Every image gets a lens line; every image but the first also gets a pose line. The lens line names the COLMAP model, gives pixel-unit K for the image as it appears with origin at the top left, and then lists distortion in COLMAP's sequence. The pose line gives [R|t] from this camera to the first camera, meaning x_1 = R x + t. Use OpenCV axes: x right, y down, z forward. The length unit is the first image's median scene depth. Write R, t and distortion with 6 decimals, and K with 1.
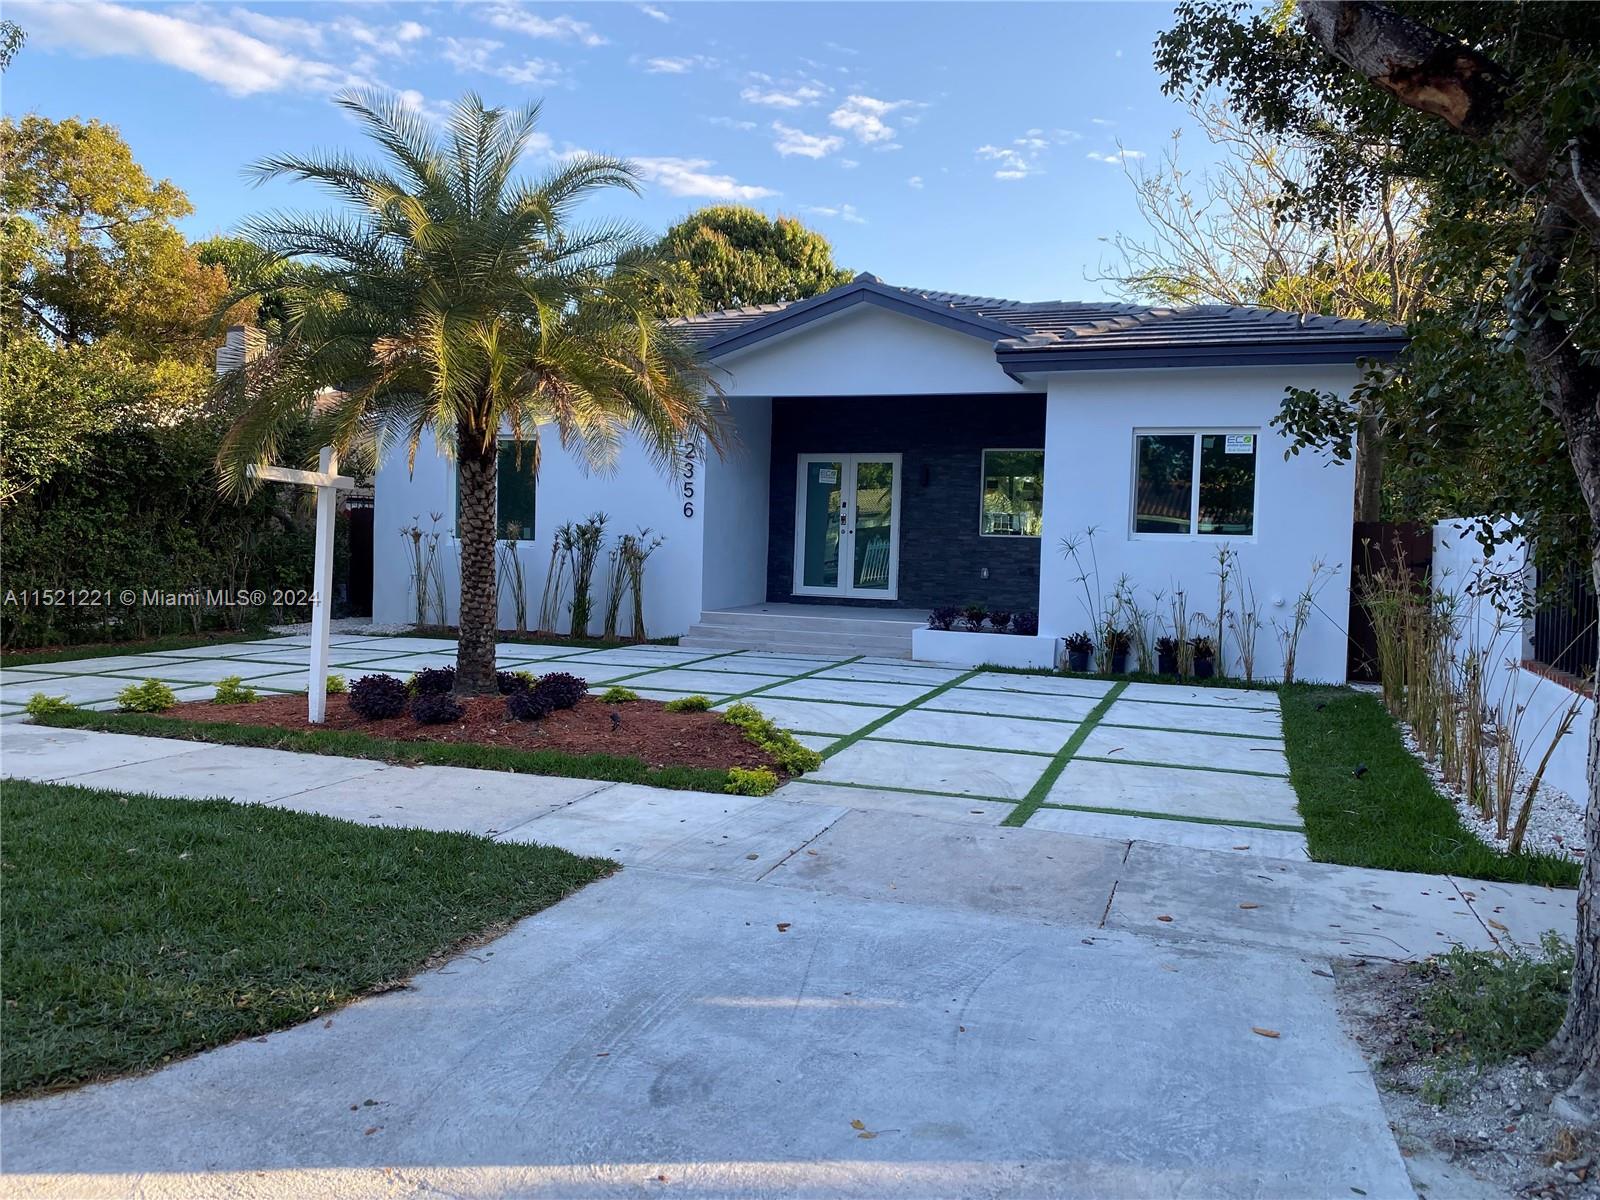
lens RADIAL K [[1154.9, 0, 800.0], [0, 1154.9, 600.0], [0, 0, 1]] dist [0.093397, -0.000148]
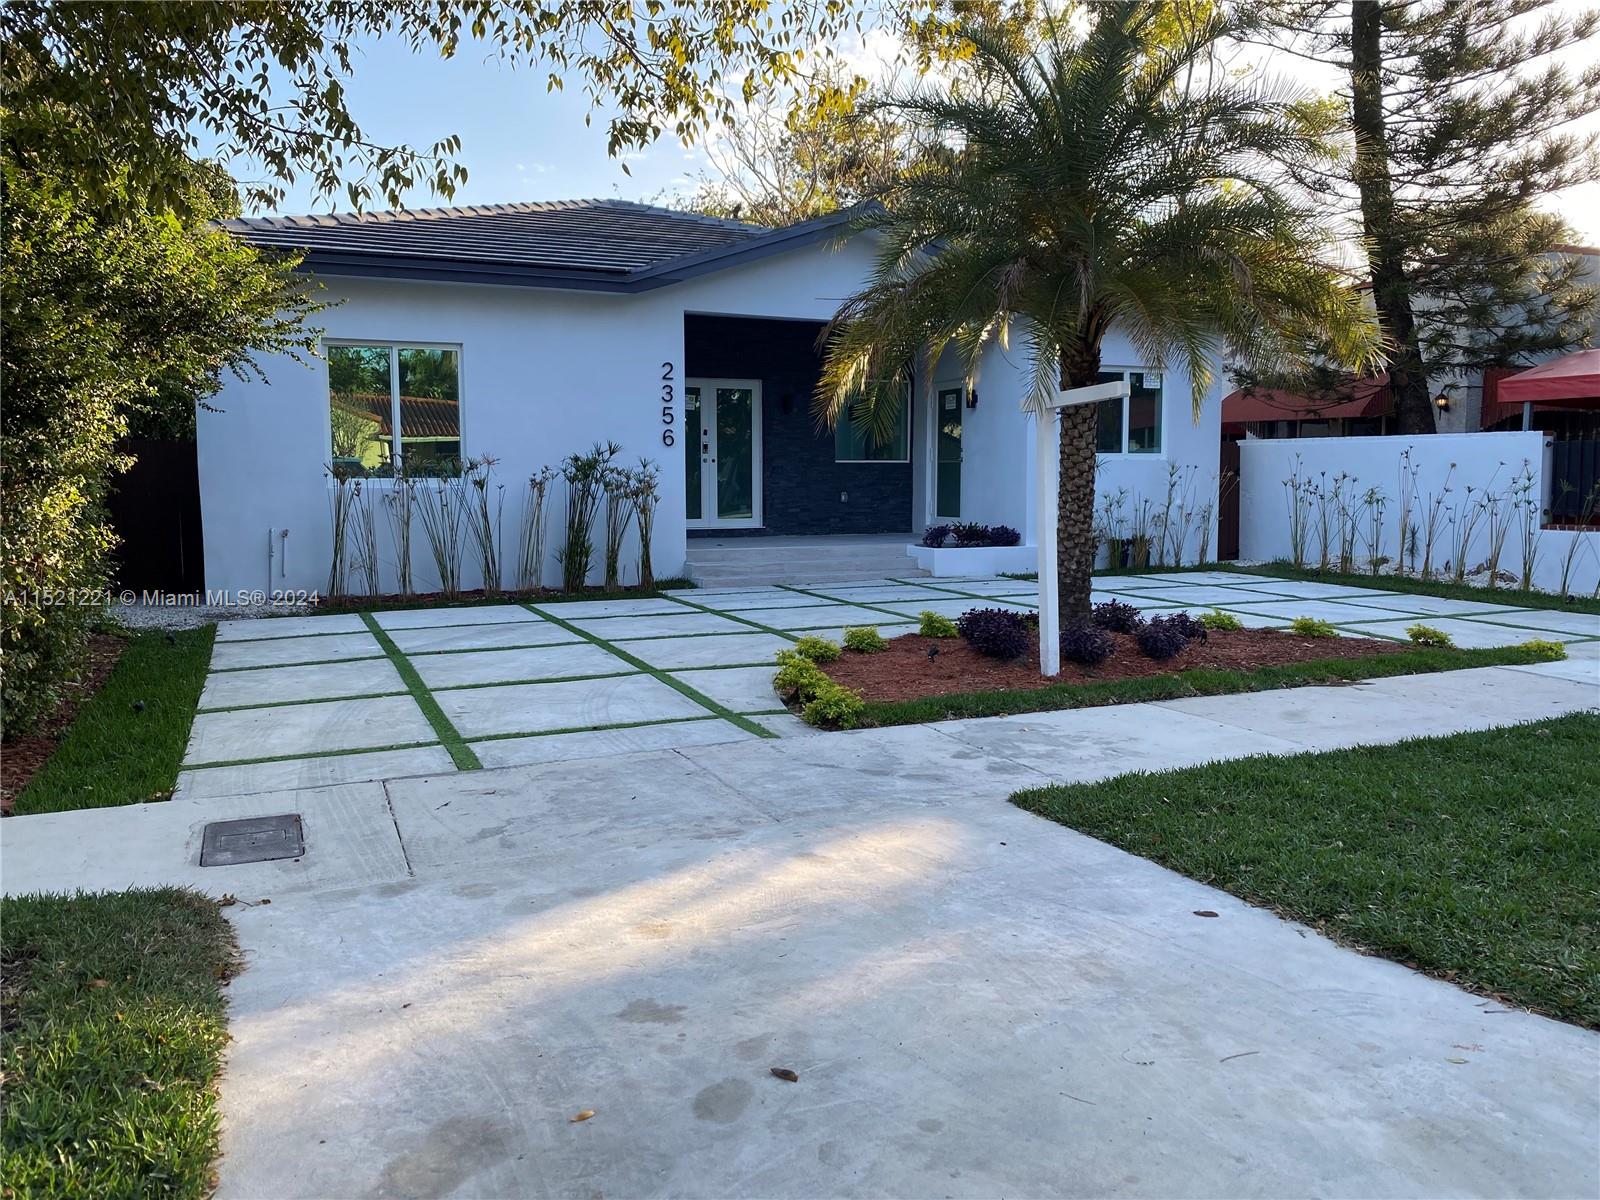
lens RADIAL K [[1154.9, 0, 800.0], [0, 1154.9, 600.0], [0, 0, 1]] dist [0.093397, -0.000148]
pose [[0.714188, -0.101848, 0.692505, -0.639658], [0.056163, 0.994506, 0.088342, -0.025699], [-0.697698, -0.024199, 0.715984, 0.268520]]
